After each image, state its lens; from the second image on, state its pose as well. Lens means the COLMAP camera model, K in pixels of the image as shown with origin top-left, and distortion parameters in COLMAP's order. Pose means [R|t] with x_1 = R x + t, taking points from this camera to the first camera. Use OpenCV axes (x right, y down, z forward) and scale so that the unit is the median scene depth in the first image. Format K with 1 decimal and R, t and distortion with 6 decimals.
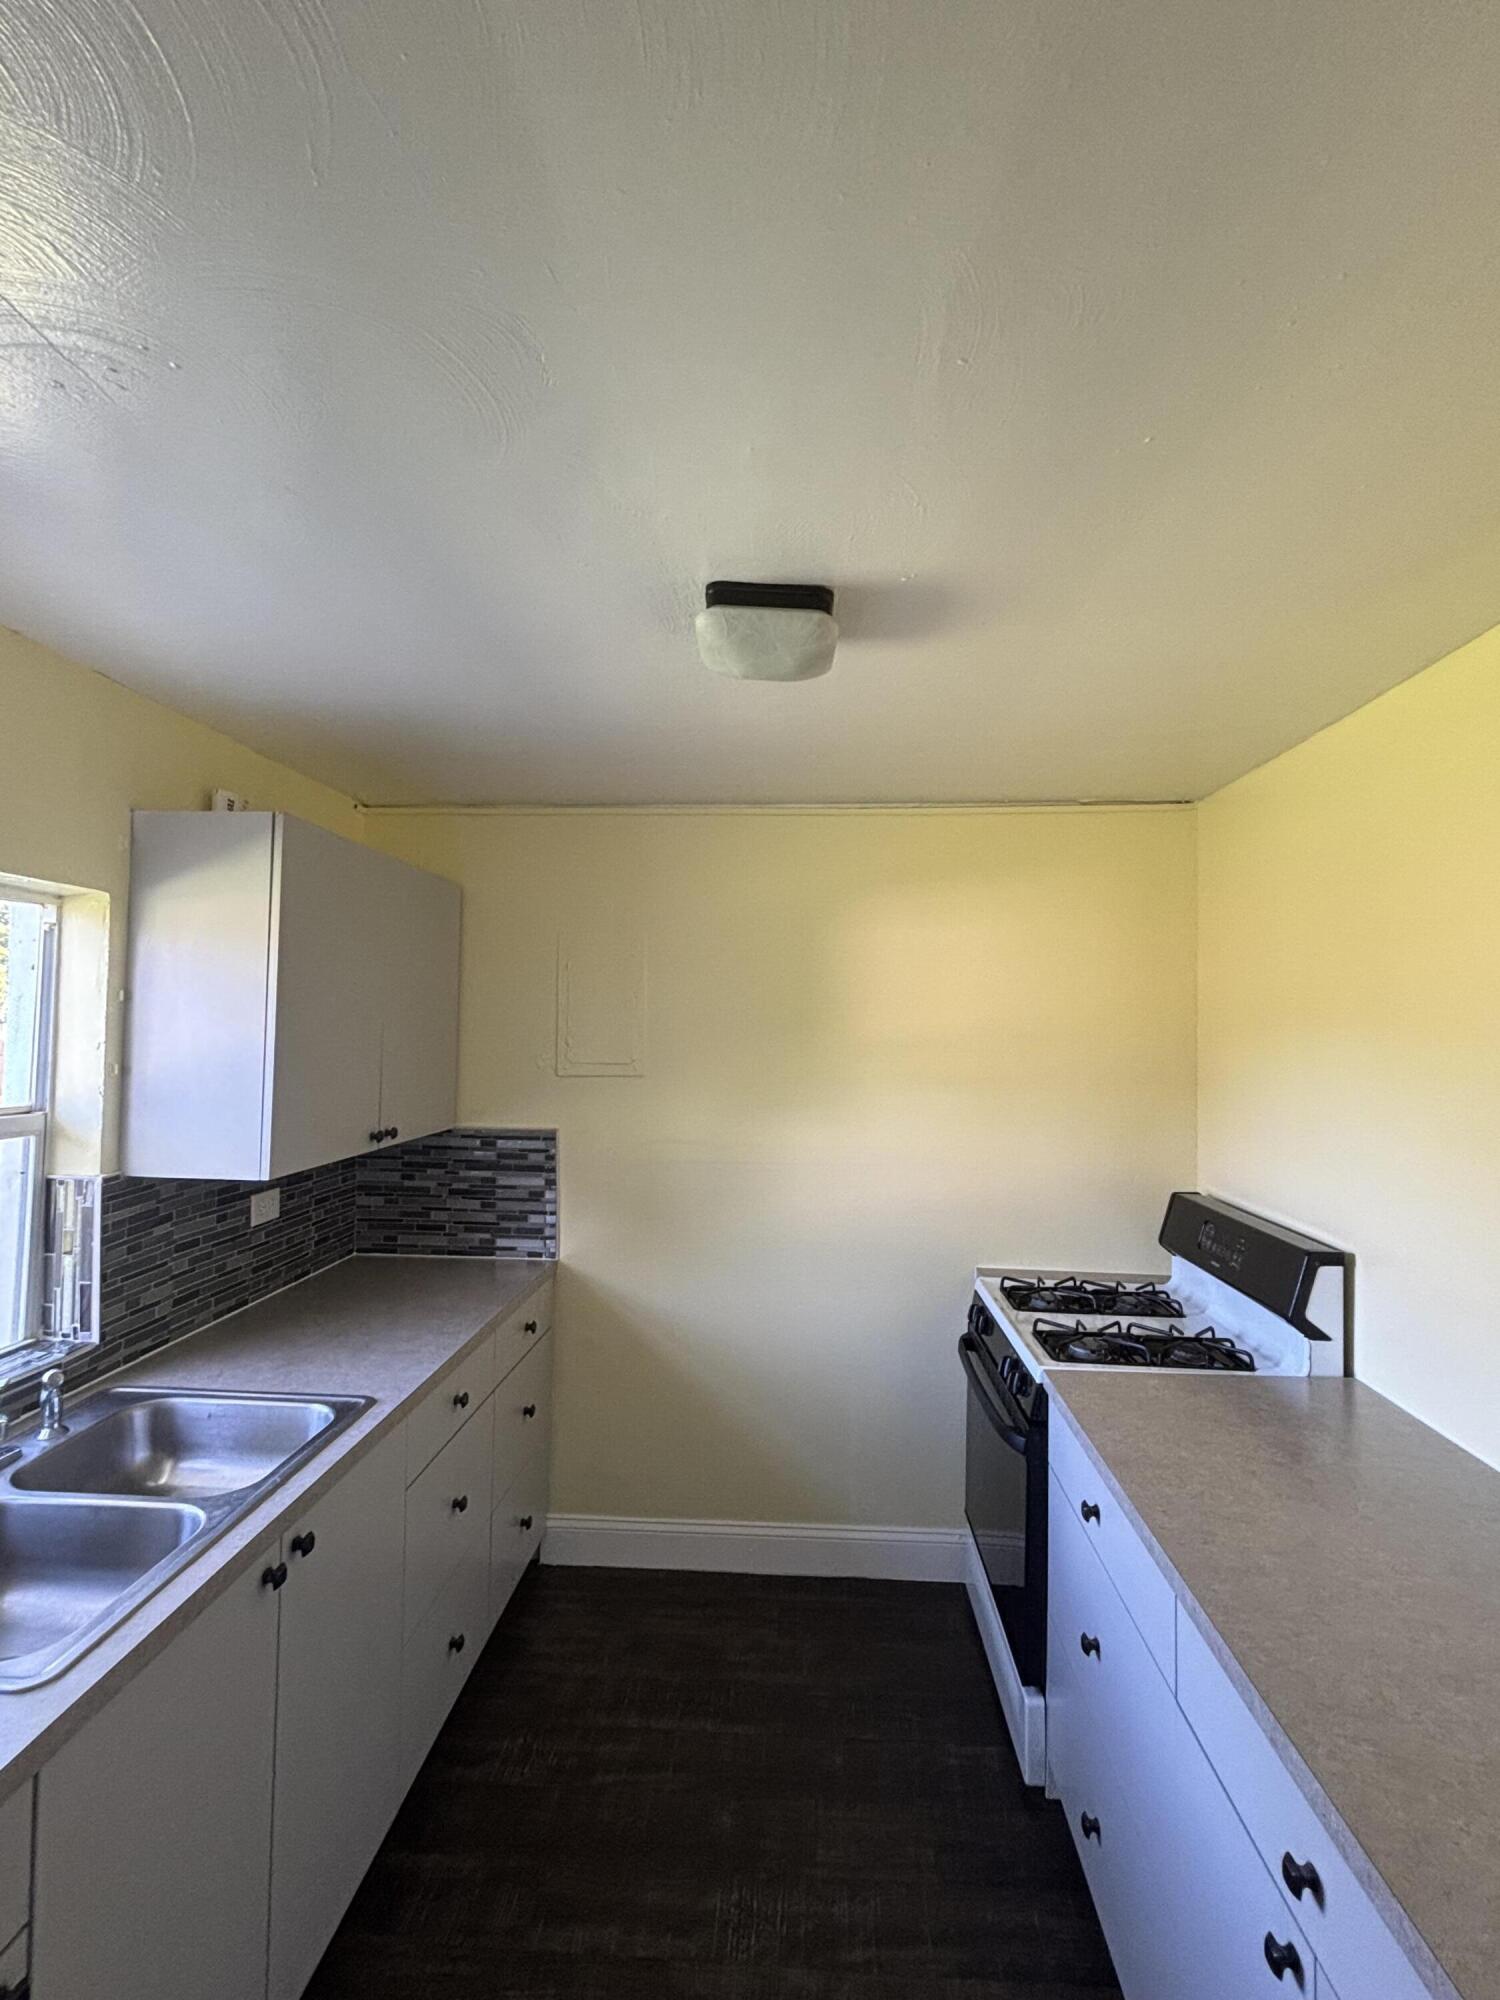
lens RADIAL K [[996.6, 0, 776.8], [0, 996.6, 989.2], [0, 0, 1]] dist [0.006329, 0.000397]
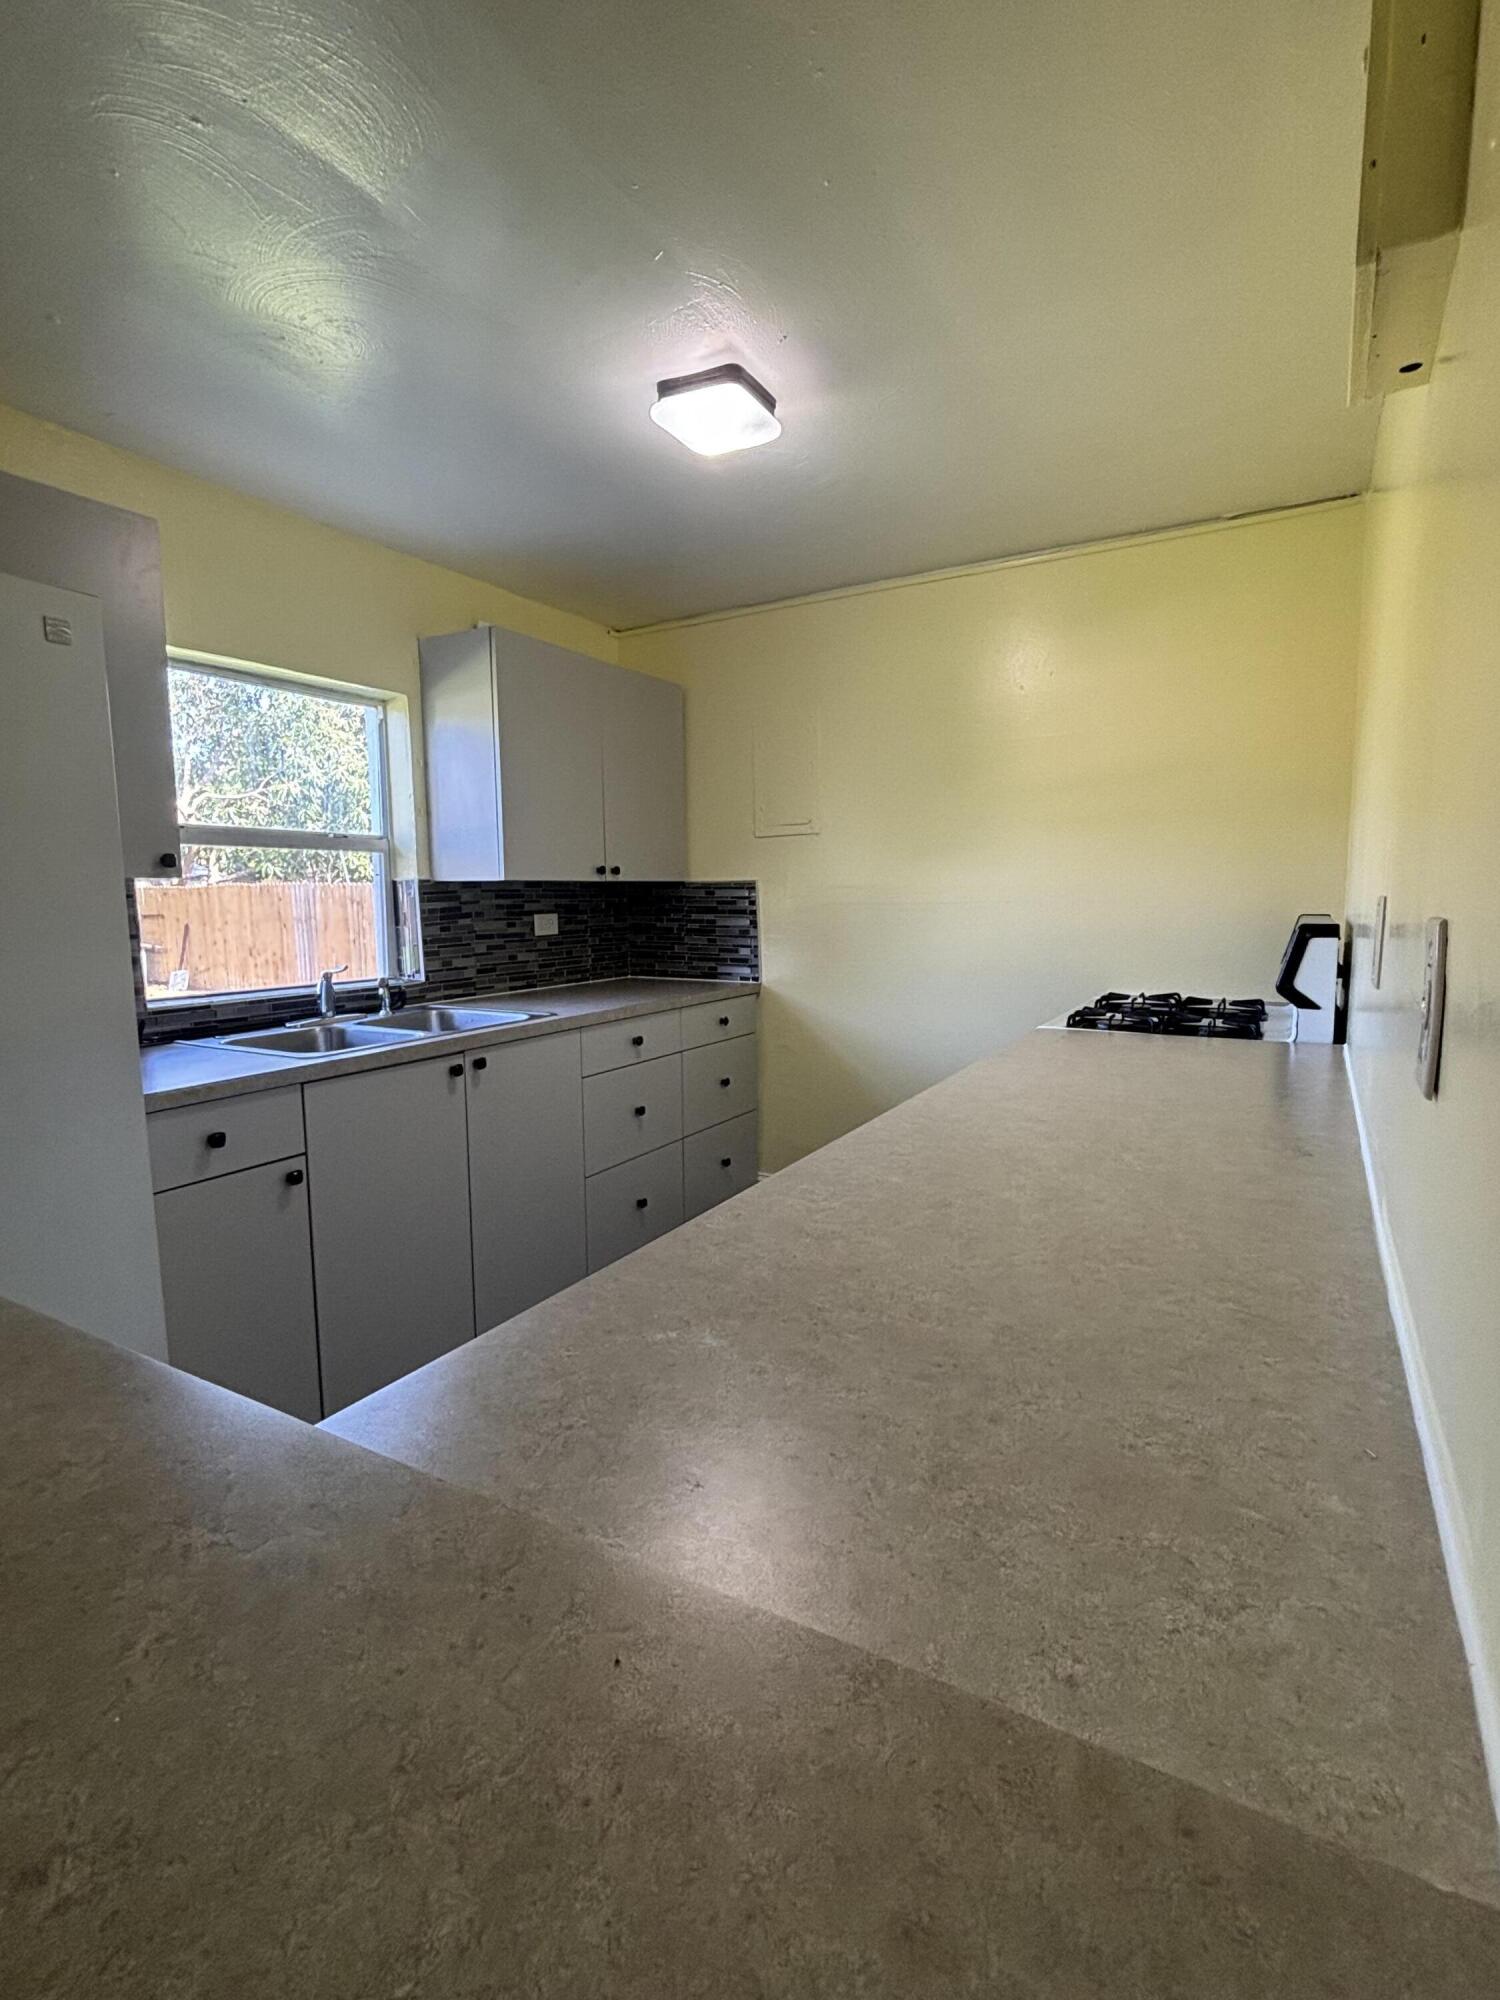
lens RADIAL K [[996.6, 0, 750.0], [0, 996.6, 1009.1], [0, 0, 1]] dist [0.006329, 0.000397]
pose [[0.891011, 0.028014, -0.453117, 0.423925], [0.041261, 0.988966, 0.142280, 0.152779], [0.452103, -0.145470, 0.880024, -0.155782]]
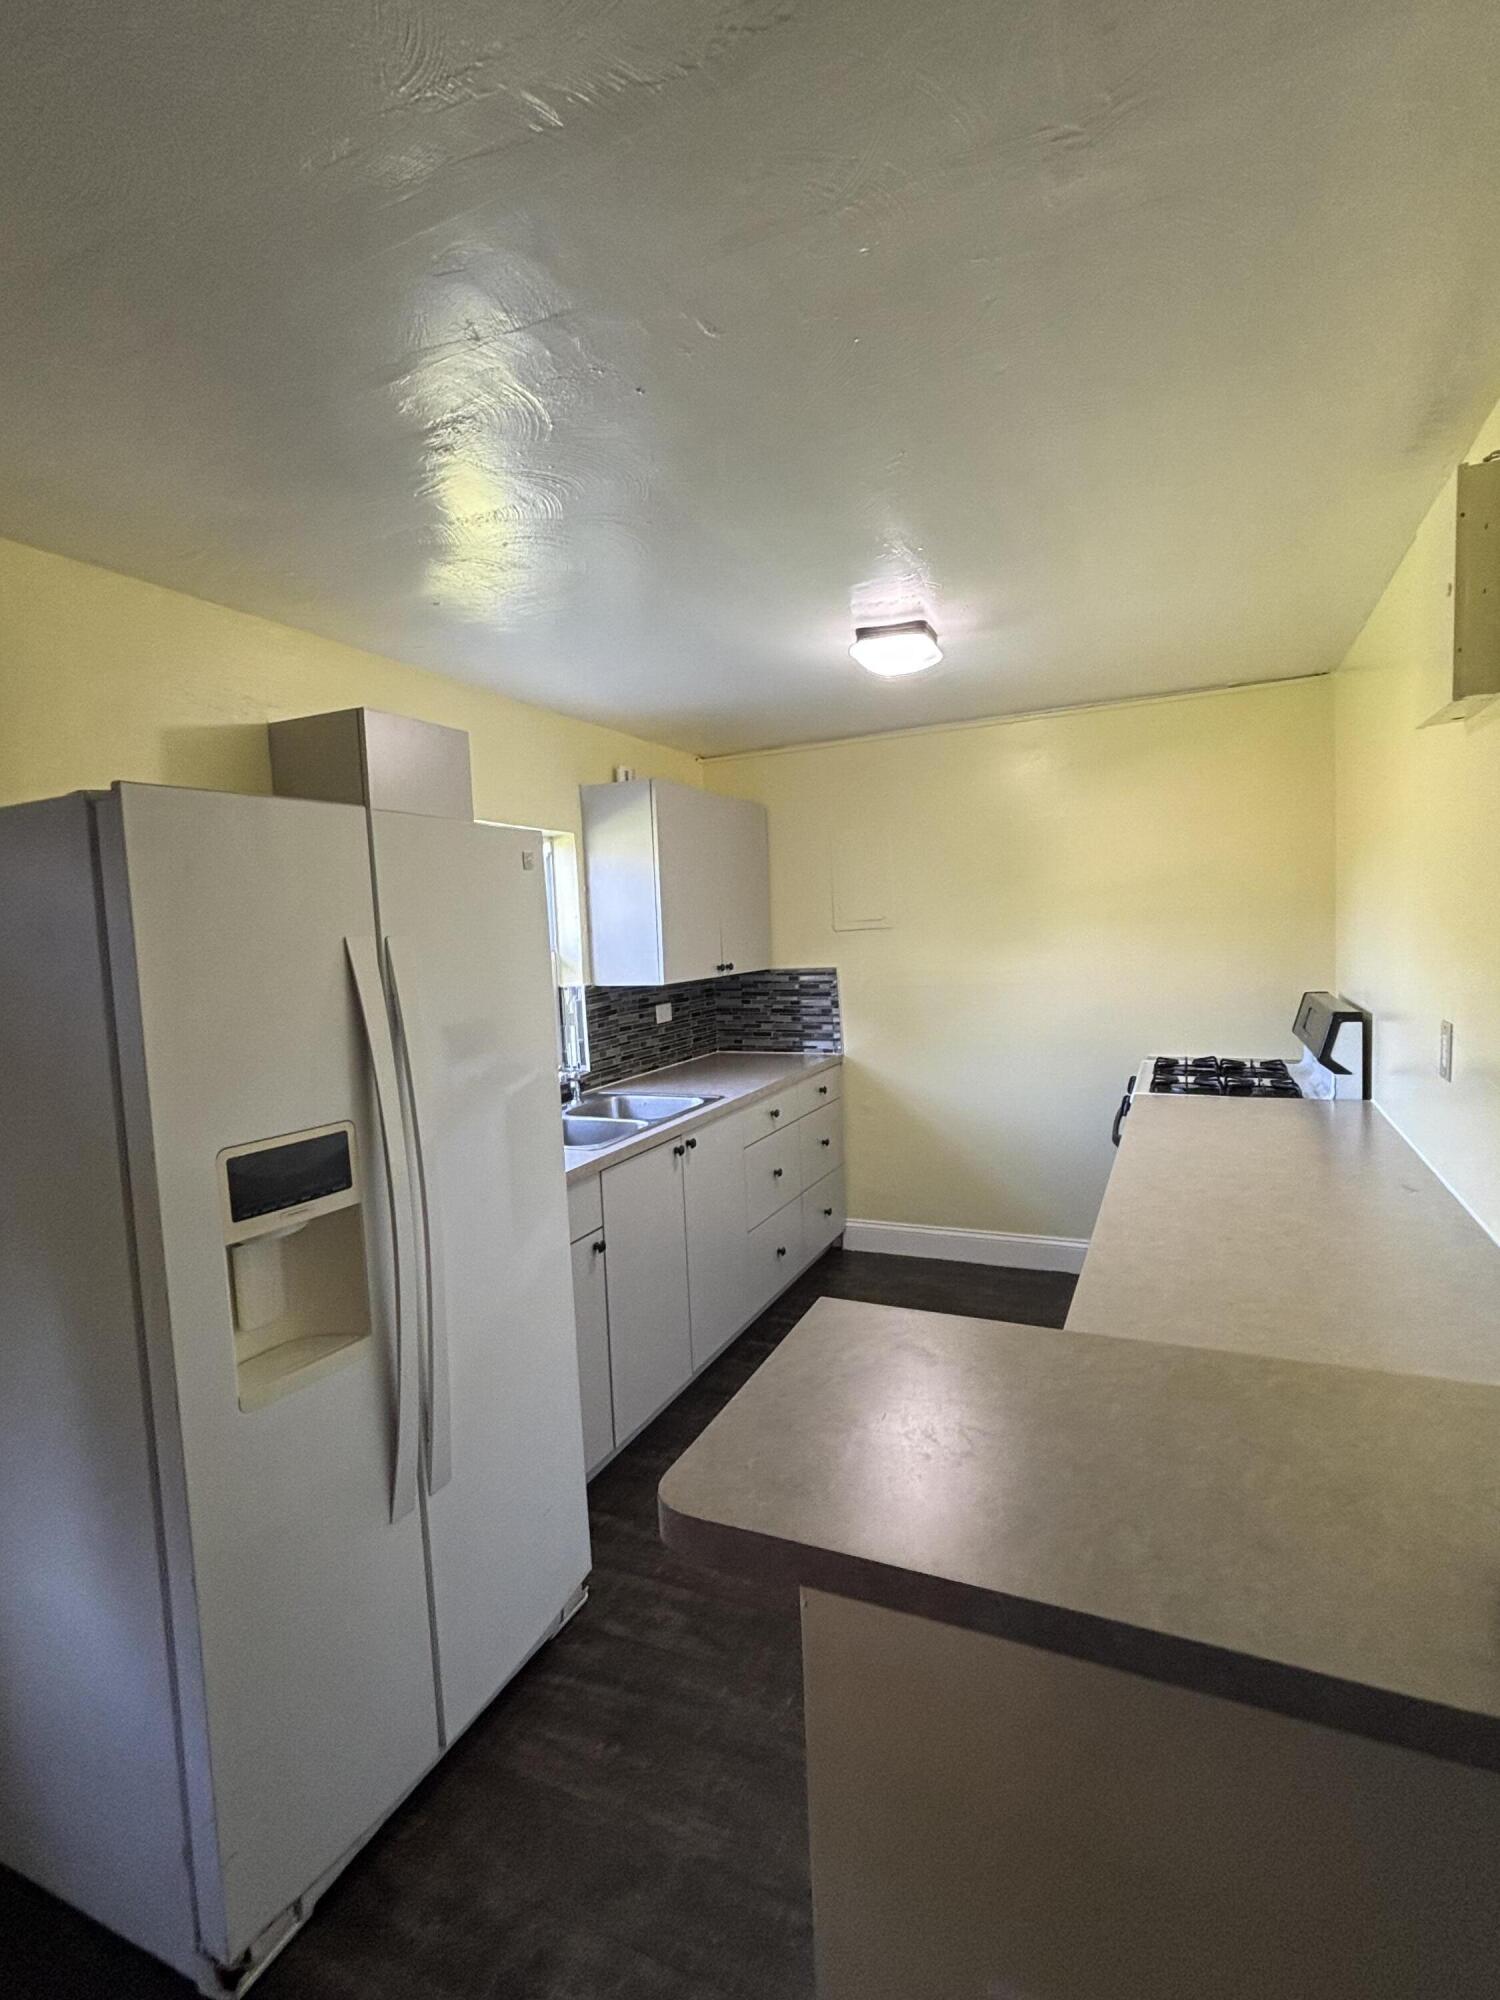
lens RADIAL K [[996.6, 0, 748.9], [0, 996.6, 999.1], [0, 0, 1]] dist [0.006329, 0.000397]
pose [[0.927171, -0.029465, -0.373478, 0.254448], [0.071852, 0.992381, 0.100082, 0.039420], [0.367684, -0.119628, 0.922224, -0.502888]]
